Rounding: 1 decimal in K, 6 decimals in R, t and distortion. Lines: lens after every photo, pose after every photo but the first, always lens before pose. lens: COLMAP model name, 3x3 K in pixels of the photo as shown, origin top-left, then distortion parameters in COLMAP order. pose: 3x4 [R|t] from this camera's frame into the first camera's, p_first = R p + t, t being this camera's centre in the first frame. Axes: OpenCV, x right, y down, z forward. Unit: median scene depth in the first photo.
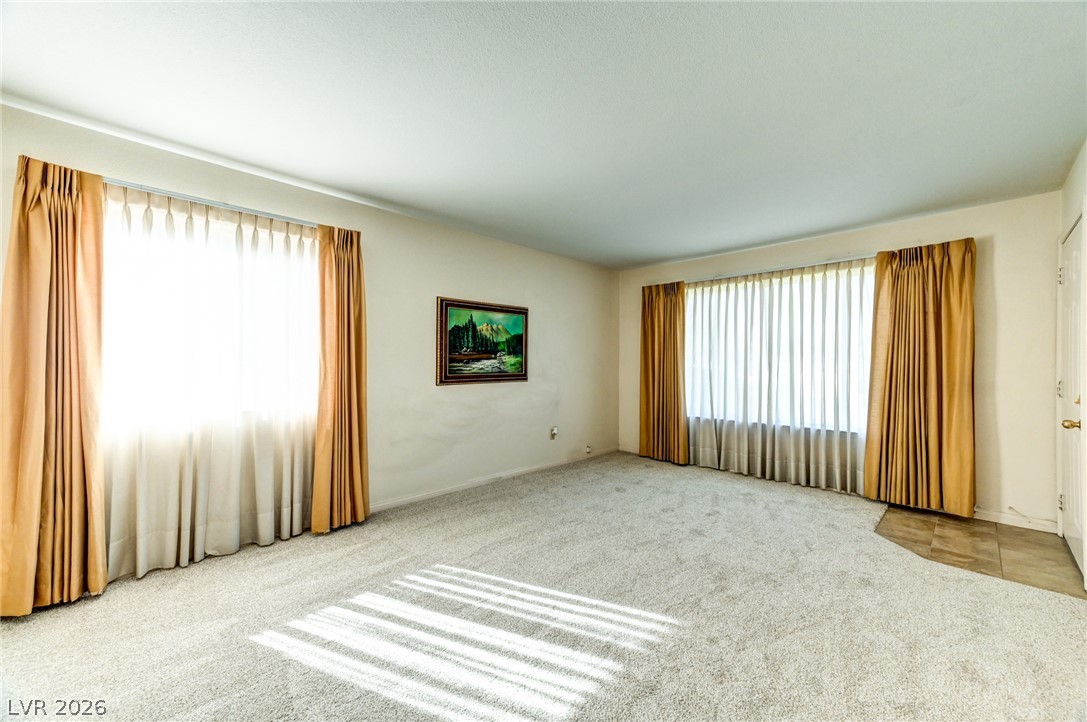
lens RADIAL K [[418.3, 0, 532.6], [0, 418.3, 366.6], [0, 0, 1]] dist [0.021150, 0.000423]
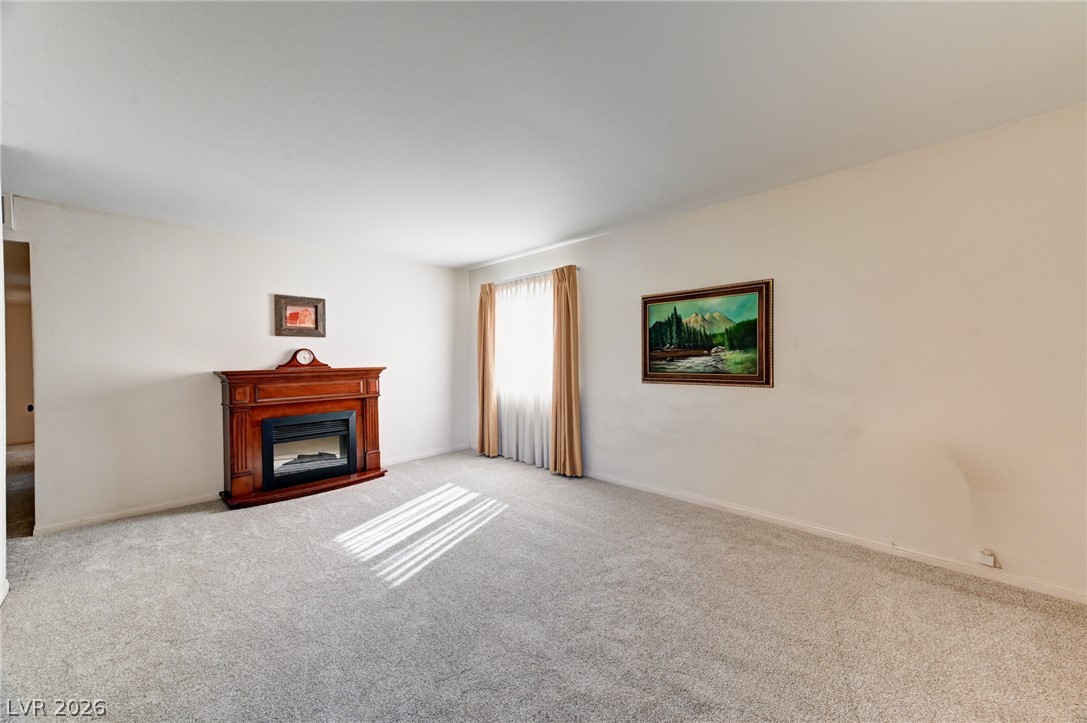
lens RADIAL K [[418.3, 0, 533.1], [0, 418.3, 357.7], [0, 0, 1]] dist [0.021150, 0.000423]
pose [[0.009645, 0.002888, -0.999949, 0.745472], [0.003791, 0.999989, 0.002925, -0.018861], [0.999946, -0.003819, 0.009634, 0.677251]]
